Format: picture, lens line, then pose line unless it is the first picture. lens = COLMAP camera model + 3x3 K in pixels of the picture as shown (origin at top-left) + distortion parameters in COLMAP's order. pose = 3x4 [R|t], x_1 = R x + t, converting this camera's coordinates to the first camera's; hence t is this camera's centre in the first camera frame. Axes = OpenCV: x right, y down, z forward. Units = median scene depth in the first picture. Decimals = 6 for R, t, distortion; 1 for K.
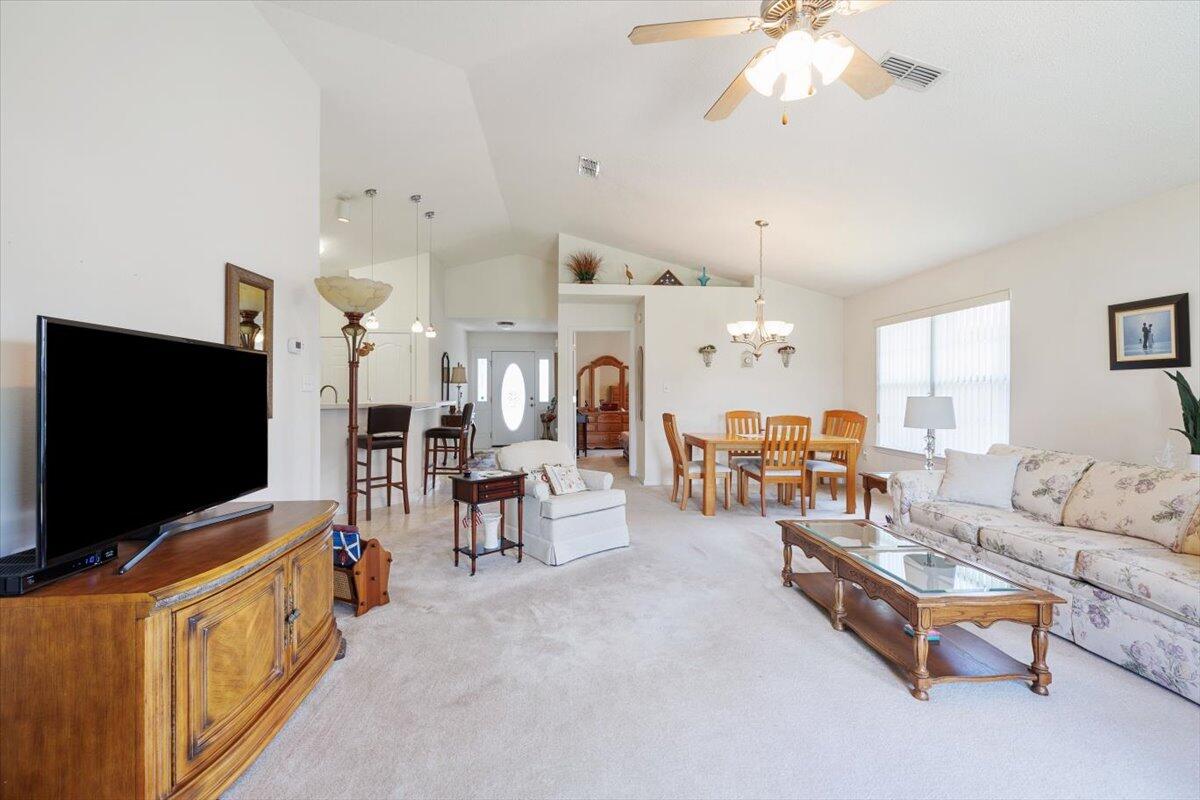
lens RADIAL K [[507.3, 0, 597.7], [0, 507.3, 392.8], [0, 0, 1]] dist [0.006306, 0.000204]
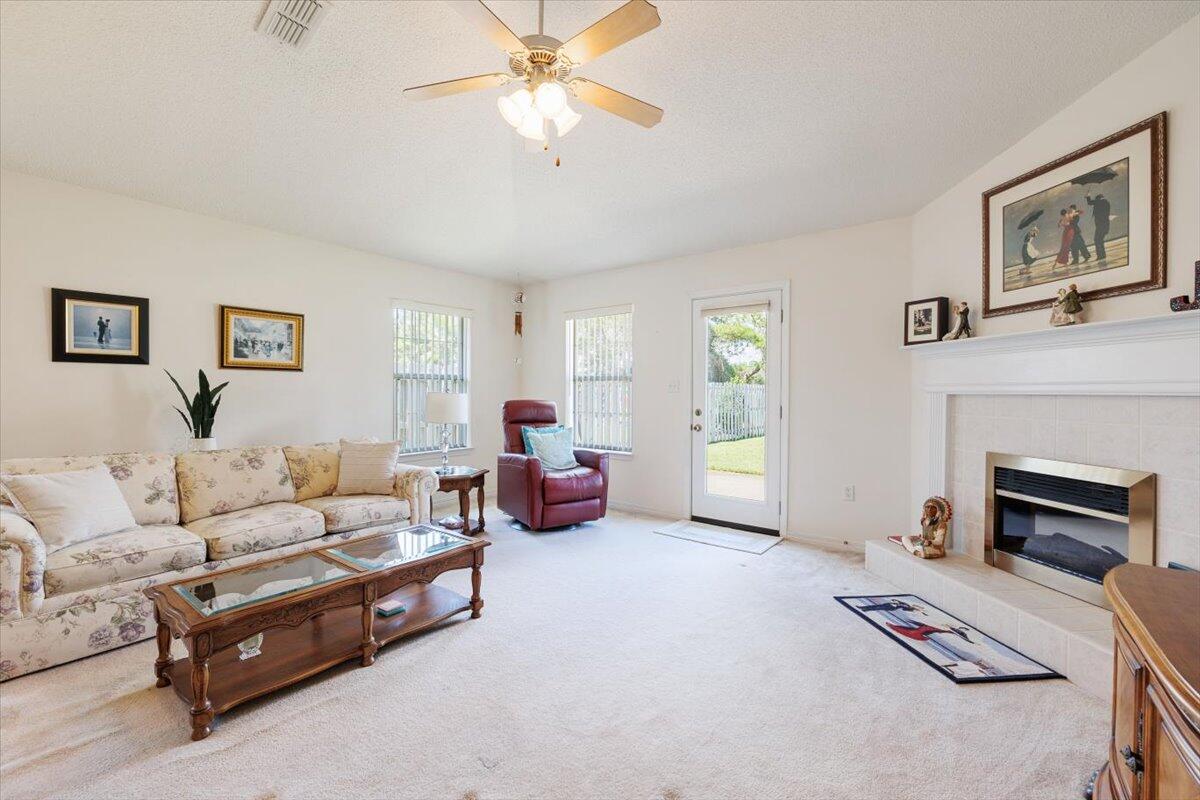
lens RADIAL K [[507.3, 0, 598.8], [0, 507.3, 393.4], [0, 0, 1]] dist [0.006306, 0.000204]
pose [[-0.736988, -0.007909, 0.675860, -0.304360], [-0.006561, 0.999968, 0.004548, 0.000632], [-0.675874, -0.001083, -0.737016, 1.064923]]
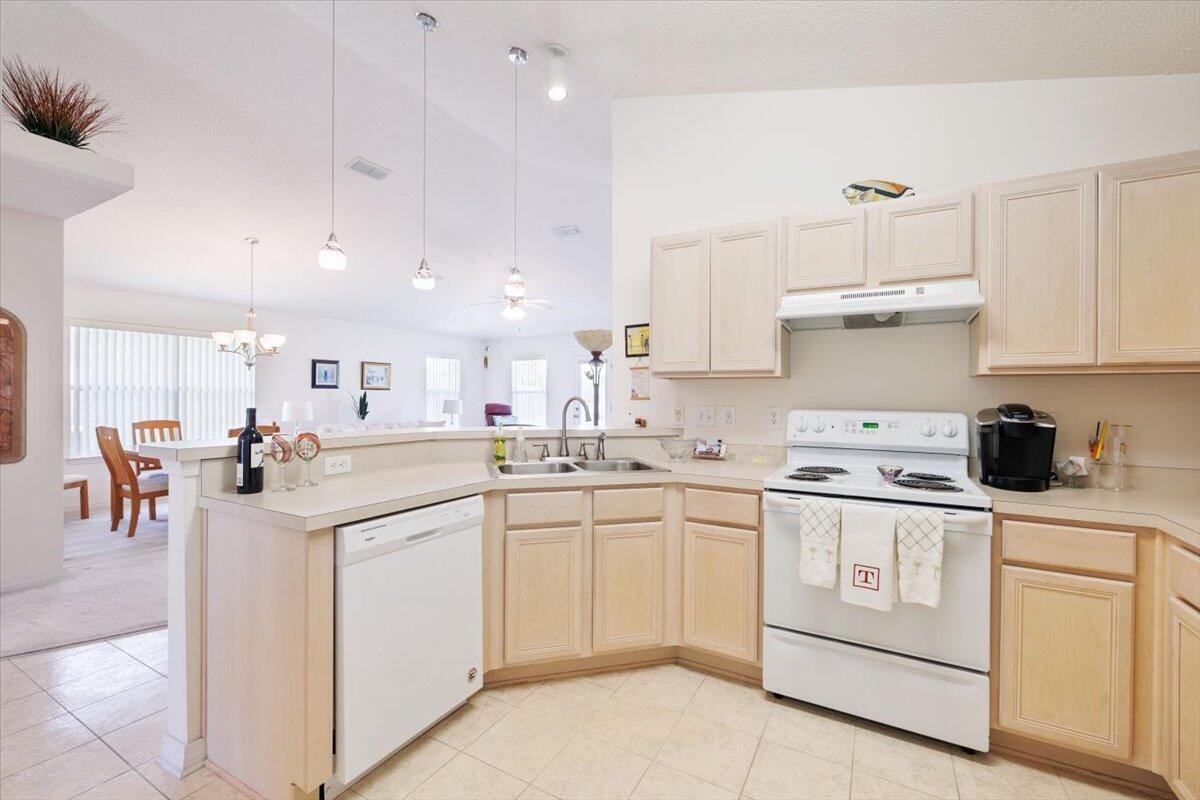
lens RADIAL K [[507.3, 0, 599.6], [0, 507.3, 400.8], [0, 0, 1]] dist [0.006306, 0.000204]
pose [[-0.833463, -0.013761, 0.552404, -1.309948], [-0.008073, 0.999886, 0.012728, -0.029750], [-0.552517, 0.006149, -0.833479, 2.253958]]
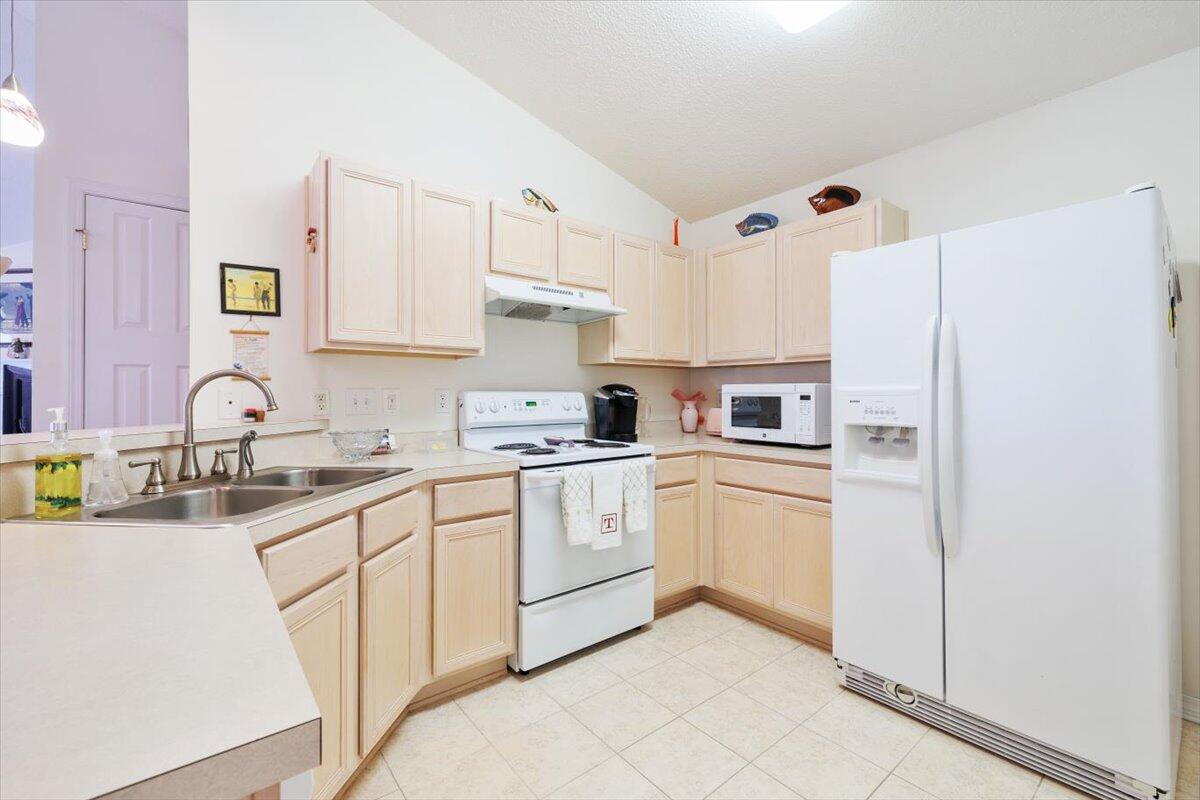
lens RADIAL K [[507.3, 0, 601.4], [0, 507.3, 392.2], [0, 0, 1]] dist [0.006306, 0.000204]
pose [[-0.823551, -0.003259, -0.567232, 0.288075], [-0.001923, 0.999994, -0.002955, 0.056010], [0.567239, -0.001343, -0.823552, 2.005272]]
